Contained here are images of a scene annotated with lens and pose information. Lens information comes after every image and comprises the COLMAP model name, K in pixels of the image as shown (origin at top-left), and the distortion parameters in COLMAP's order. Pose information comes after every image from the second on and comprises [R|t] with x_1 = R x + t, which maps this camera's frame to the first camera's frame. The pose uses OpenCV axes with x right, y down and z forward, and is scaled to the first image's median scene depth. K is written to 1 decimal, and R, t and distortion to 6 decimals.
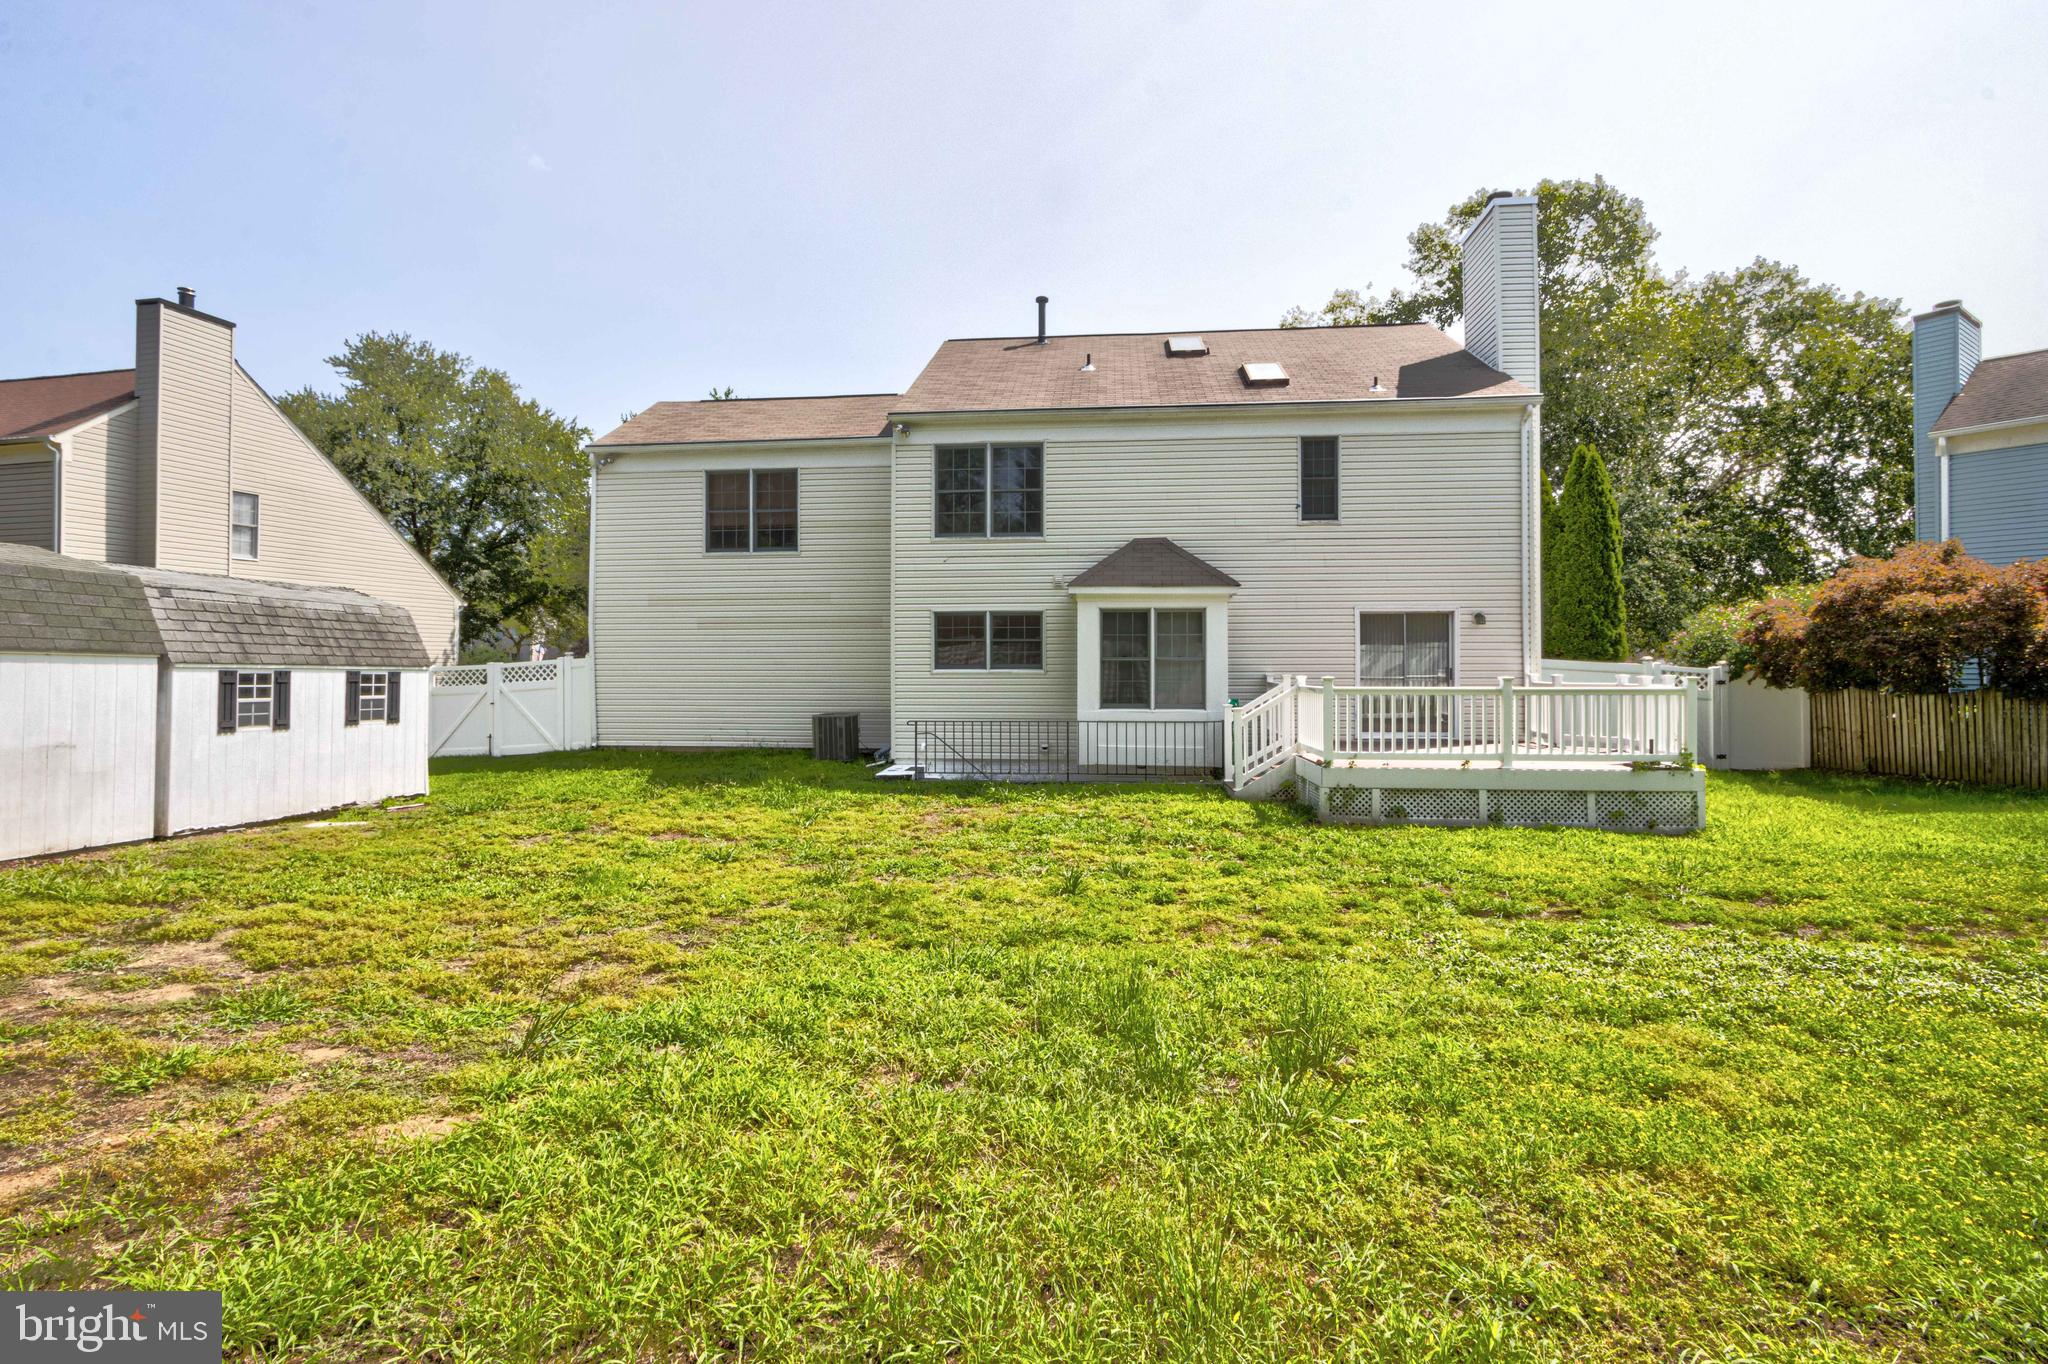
lens RADIAL K [[948.9, 0, 1013.6], [0, 948.9, 659.1], [0, 0, 1]] dist [-0.024494, 0.006450]
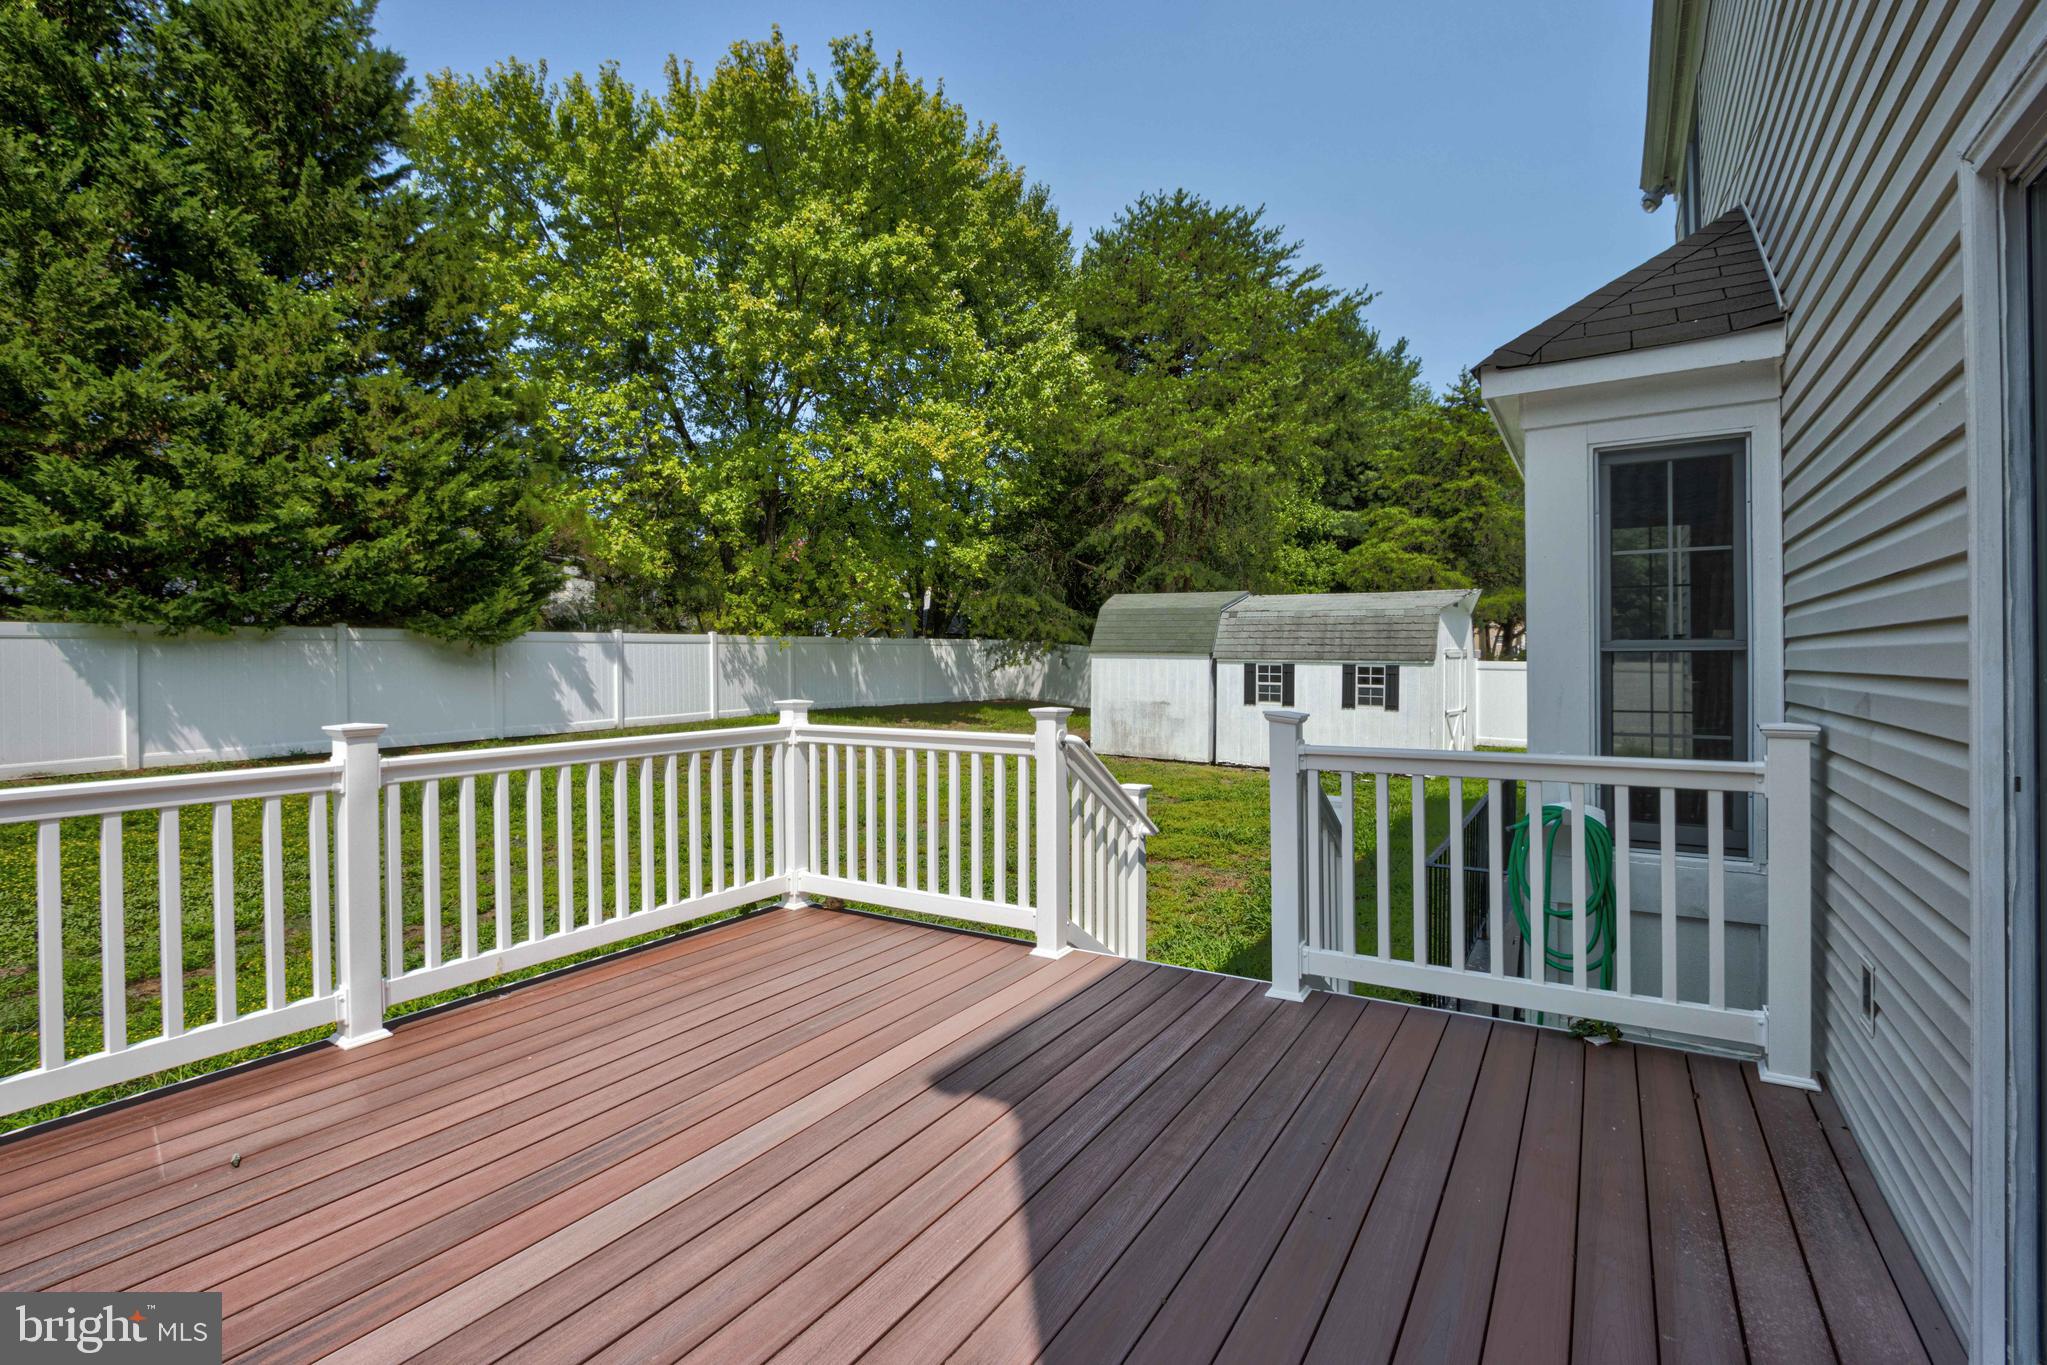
lens RADIAL K [[948.4, 0, 1013.1], [0, 948.4, 659.6], [0, 0, 1]] dist [-0.024494, 0.006450]
pose [[-0.439951, 0.002791, -0.898017, 0.495846], [0.008699, 0.999961, -0.001154, 0.003322], [0.897979, -0.008320, -0.439959, 0.931882]]
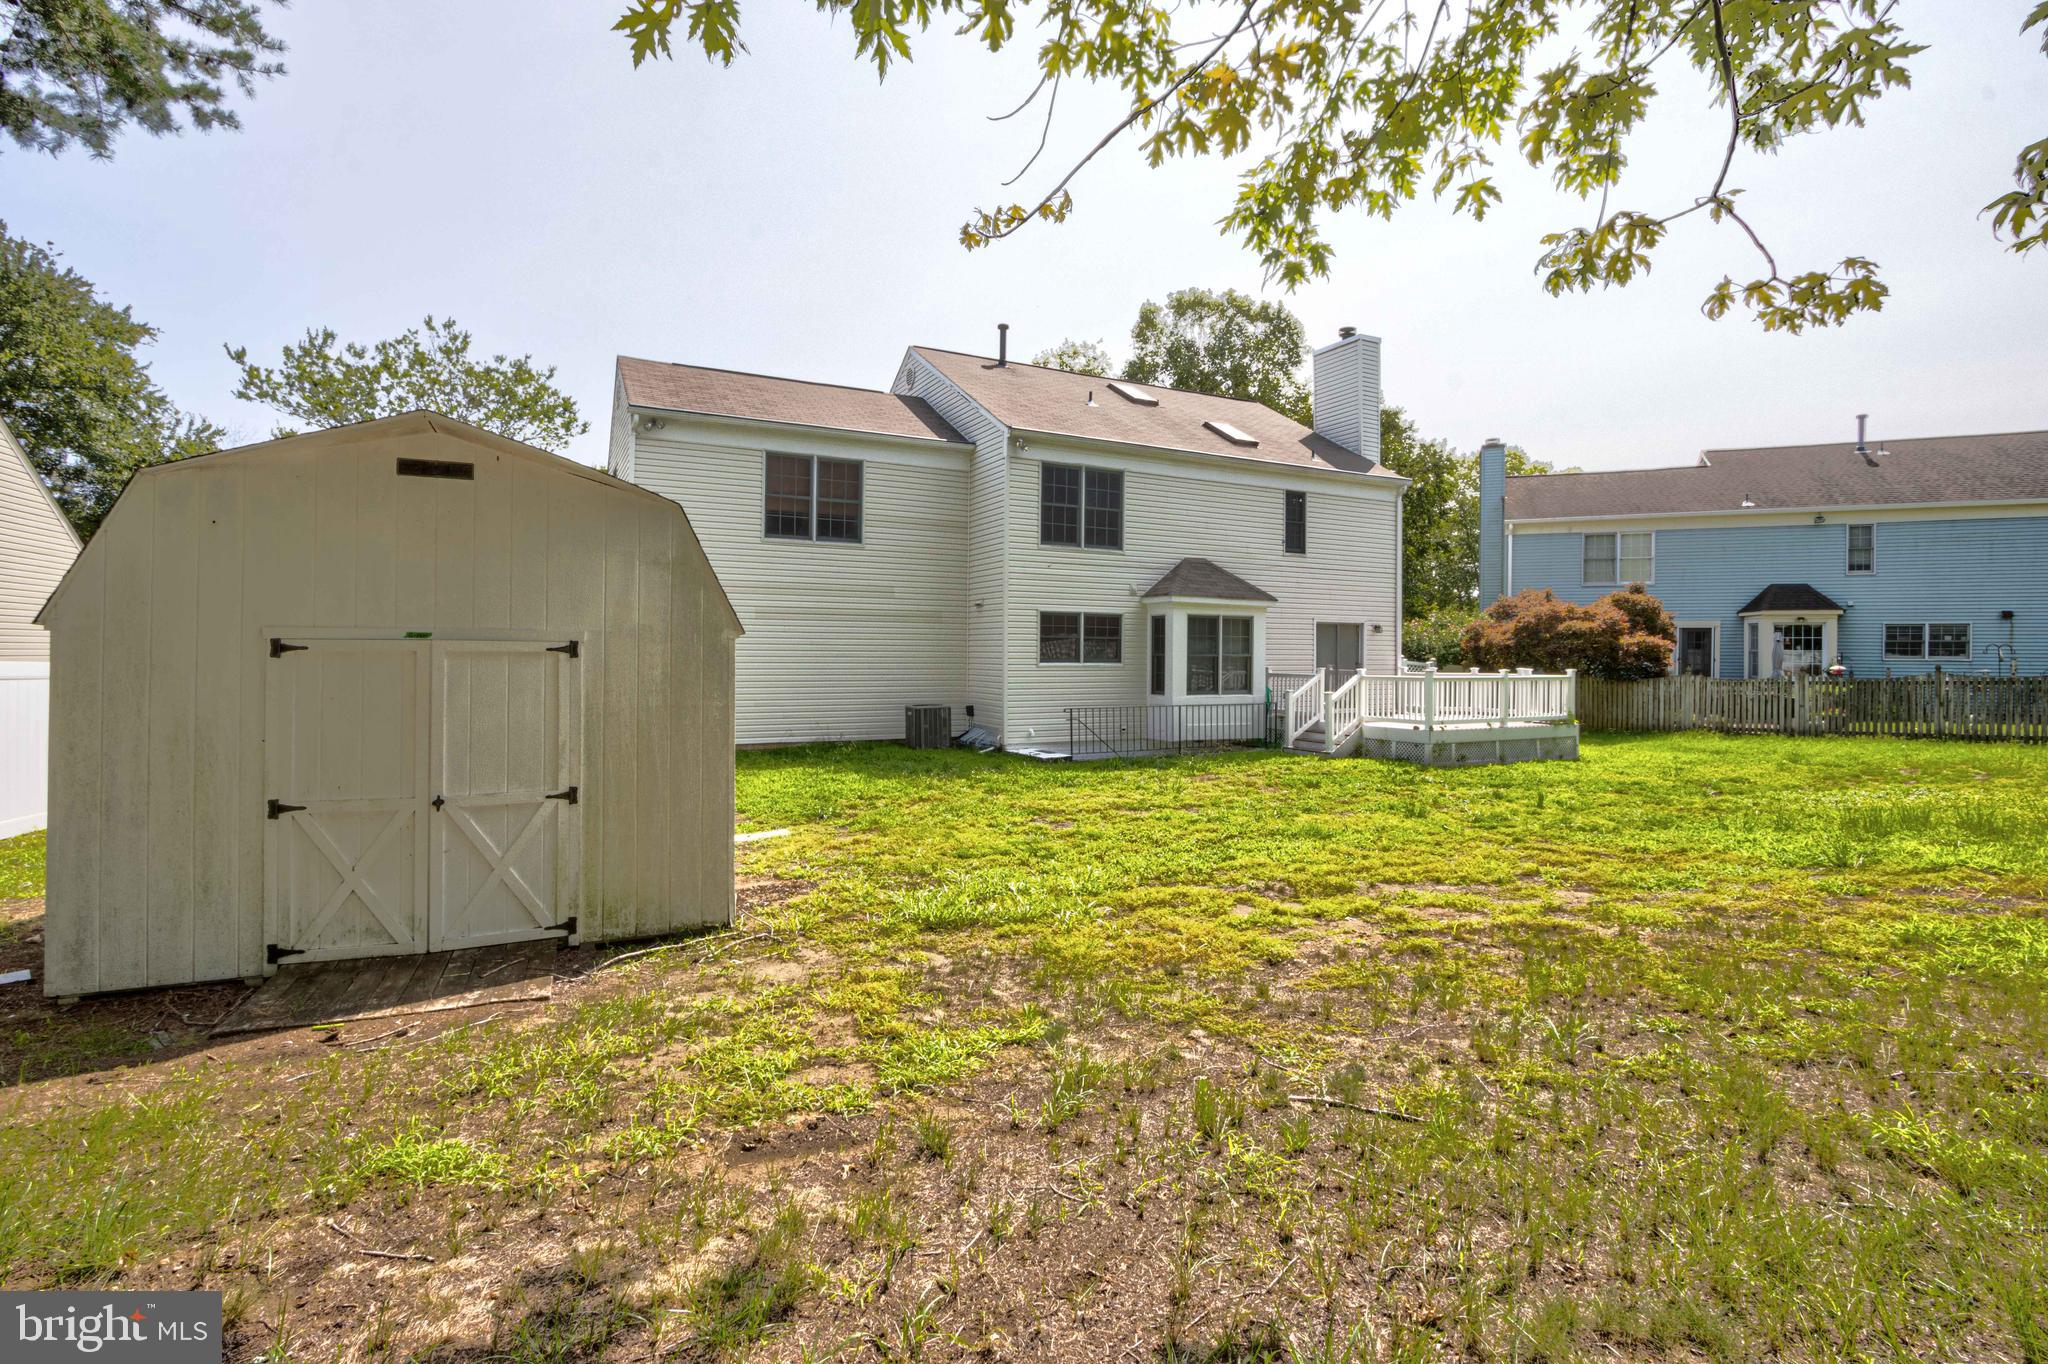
lens RADIAL K [[948.9, 0, 1013.6], [0, 948.9, 659.1], [0, 0, 1]] dist [-0.024494, 0.006450]
pose [[0.836595, 0.003831, 0.547808, -0.740990], [-0.010408, 0.999906, 0.008901, -0.003129], [-0.547723, -0.013148, 0.836557, 0.085069]]
